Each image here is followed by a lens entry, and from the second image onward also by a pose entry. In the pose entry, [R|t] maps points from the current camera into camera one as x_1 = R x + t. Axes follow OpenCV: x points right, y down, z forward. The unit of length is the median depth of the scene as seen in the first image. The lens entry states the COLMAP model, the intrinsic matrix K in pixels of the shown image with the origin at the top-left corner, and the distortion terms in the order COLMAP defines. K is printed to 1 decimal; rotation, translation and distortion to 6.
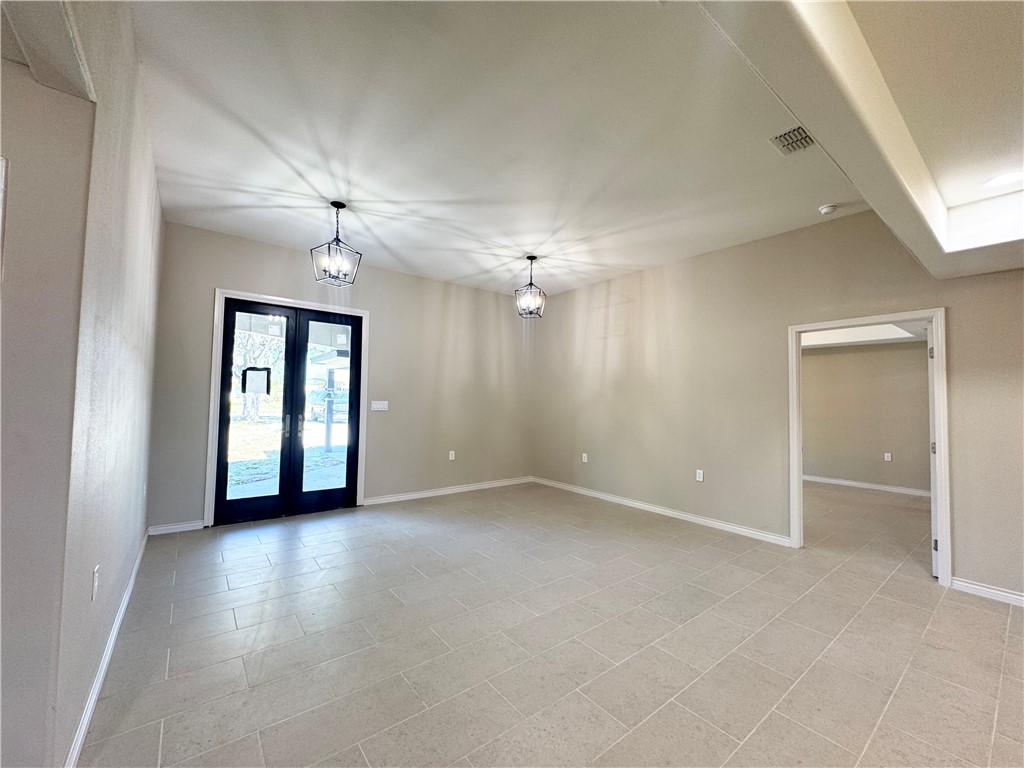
lens RADIAL K [[410.5, 0, 512.0], [0, 410.5, 384.0], [0, 0, 1]] dist [-0.002444, -0.000126]
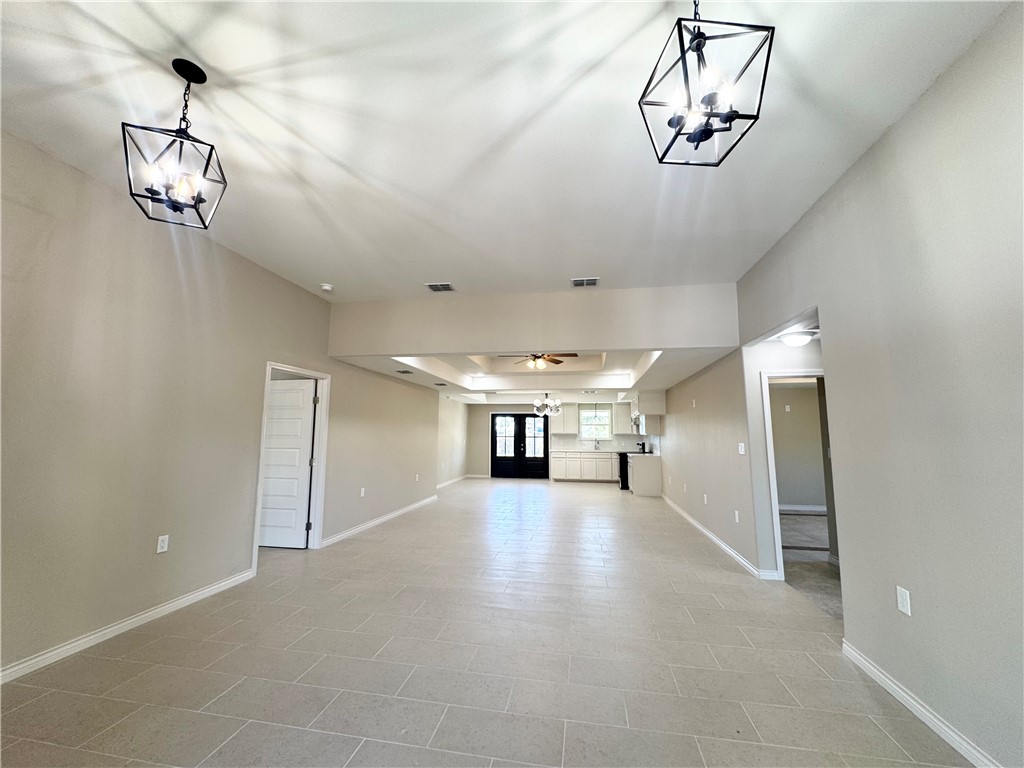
lens RADIAL K [[410.5, 0, 512.0], [0, 410.5, 384.0], [0, 0, 1]] dist [-0.002444, -0.000126]
pose [[-0.671580, 0.066840, 0.737911, -0.502154], [-0.047465, 0.989996, -0.132872, 0.026159], [-0.739411, -0.124260, -0.661688, 1.180572]]
